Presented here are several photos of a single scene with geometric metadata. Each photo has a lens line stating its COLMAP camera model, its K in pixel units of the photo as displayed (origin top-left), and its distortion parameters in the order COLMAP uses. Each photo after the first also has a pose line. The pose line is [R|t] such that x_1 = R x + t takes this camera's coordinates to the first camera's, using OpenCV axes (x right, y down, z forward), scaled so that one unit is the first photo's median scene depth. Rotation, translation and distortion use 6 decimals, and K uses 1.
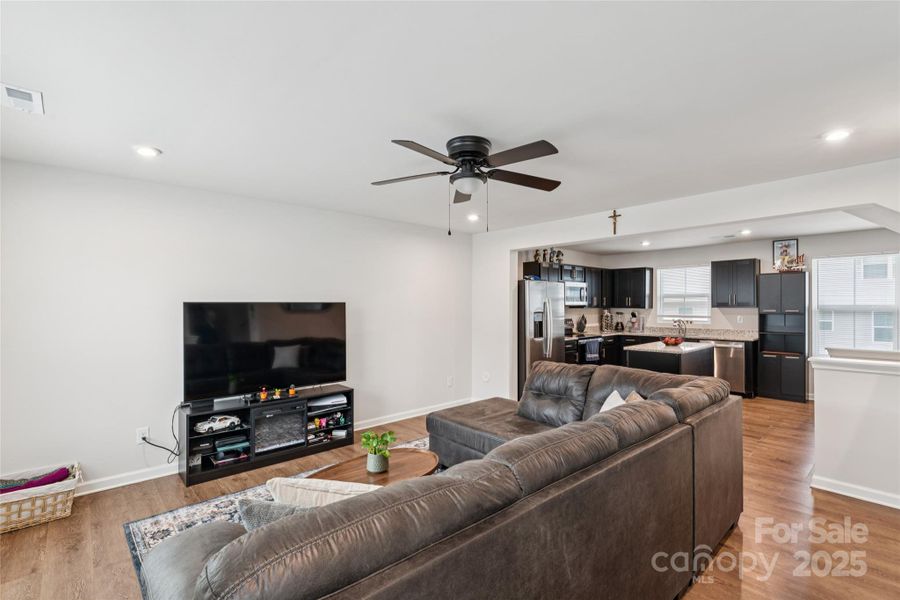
lens RADIAL K [[415.0, 0, 456.1], [0, 415.0, 303.7], [0, 0, 1]] dist [0.002402, 0.002694]
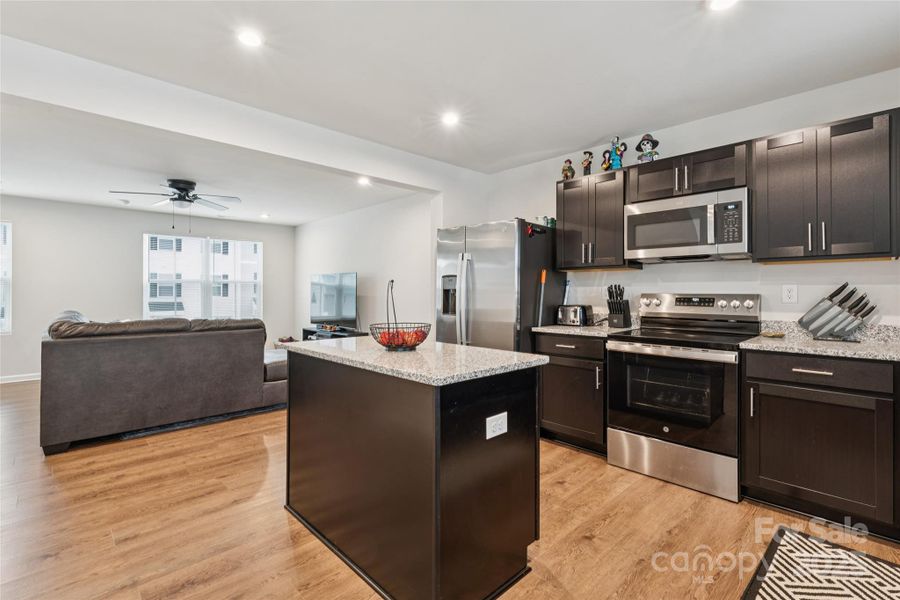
lens RADIAL K [[415.0, 0, 448.5], [0, 415.0, 291.2], [0, 0, 1]] dist [0.002402, 0.002694]
pose [[0.017991, 0.002978, -0.999834, 0.630220], [0.002044, 0.999993, 0.003015, 0.031823], [0.999836, -0.002098, 0.017984, 0.724944]]
